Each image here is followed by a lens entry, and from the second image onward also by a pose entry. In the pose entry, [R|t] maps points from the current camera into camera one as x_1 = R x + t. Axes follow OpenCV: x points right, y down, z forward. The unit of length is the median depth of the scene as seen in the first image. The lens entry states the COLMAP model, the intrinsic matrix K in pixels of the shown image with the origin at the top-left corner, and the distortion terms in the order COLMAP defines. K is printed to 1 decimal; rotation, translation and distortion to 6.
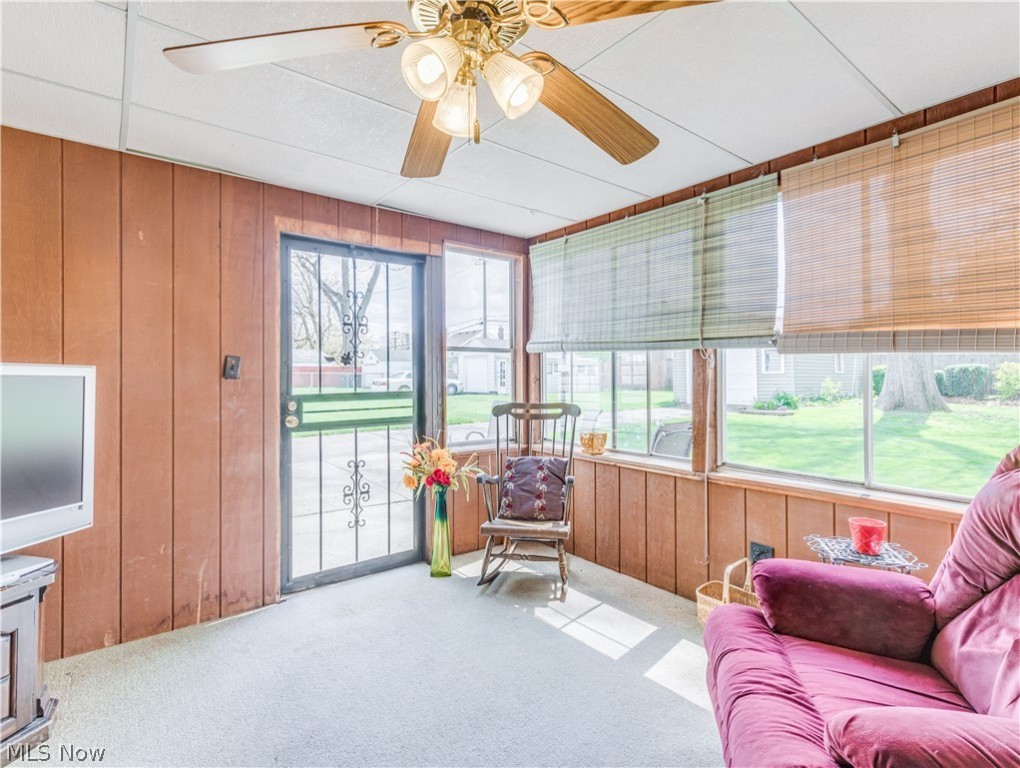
lens RADIAL K [[522.1, 0, 511.8], [0, 522.1, 374.7], [0, 0, 1]] dist [0.001892, -0.000260]
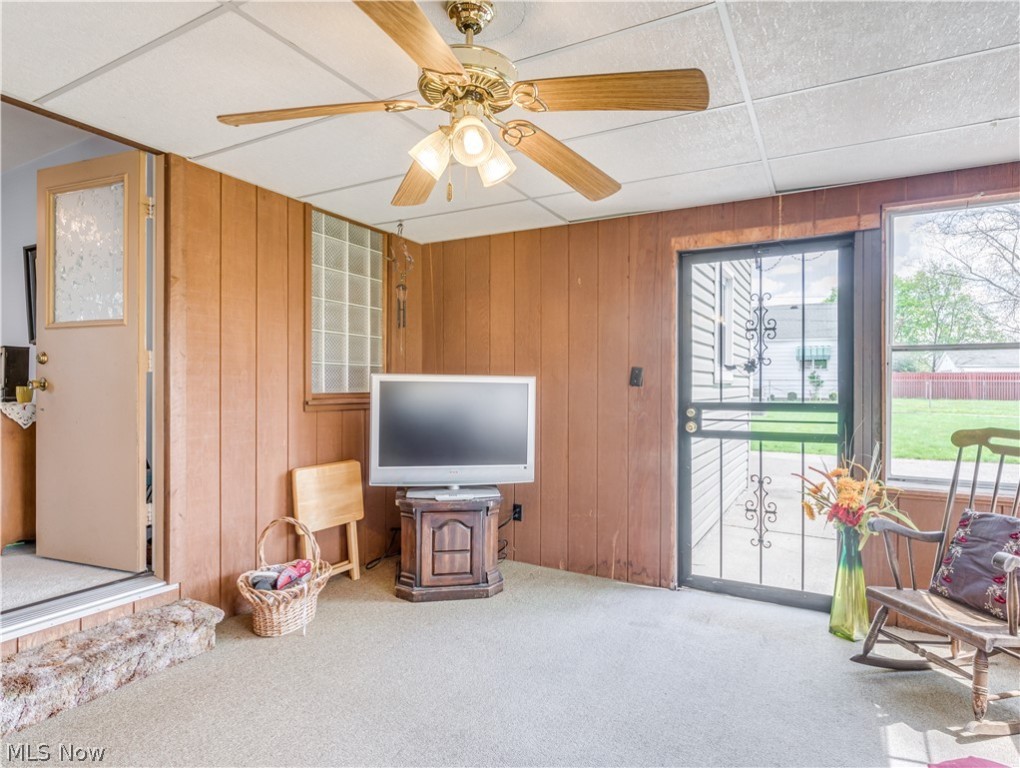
lens RADIAL K [[560.9, 0, 513.2], [0, 560.9, 389.7], [0, 0, 1]] dist [-0.002309, -0.000692]
pose [[0.382154, 0.016272, -0.923955, 0.446144], [-0.000857, 0.999851, 0.017255, -0.005118], [0.924098, -0.005802, 0.382111, 0.209105]]
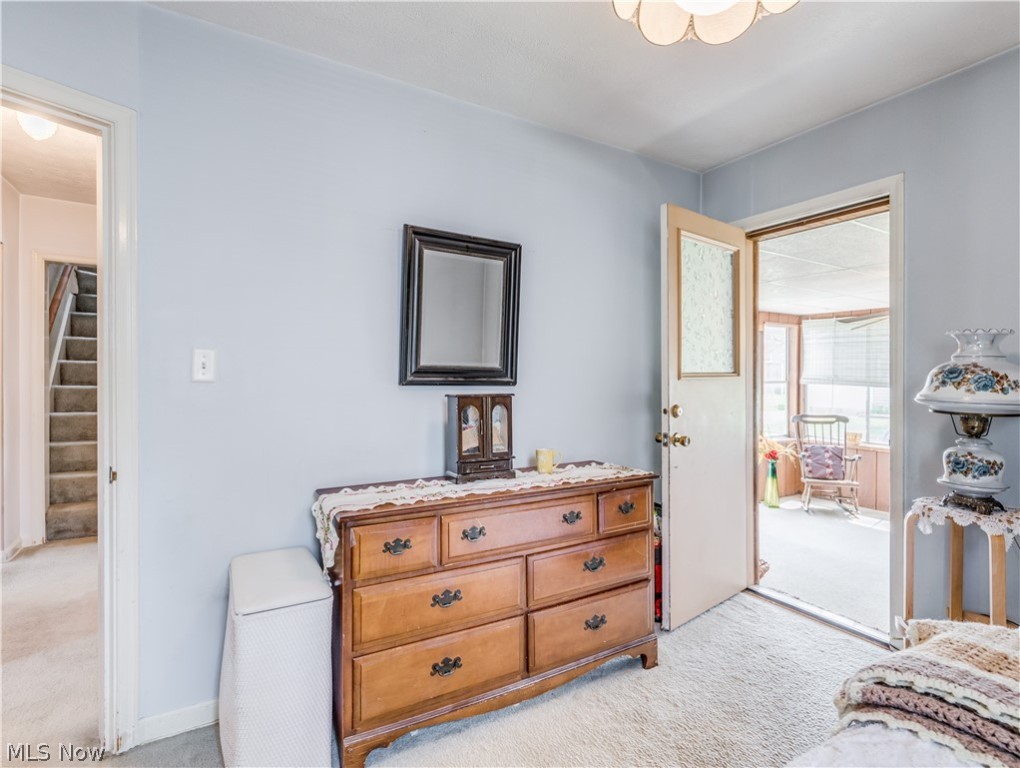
lens RADIAL K [[522.1, 0, 511.8], [0, 522.1, 374.7], [0, 0, 1]] dist [0.001892, -0.000260]
pose [[0.992869, 0.009176, -0.118859, -0.824273], [-0.009387, 0.999955, -0.001218, -0.073022], [0.118843, 0.002325, 0.992910, -0.926390]]
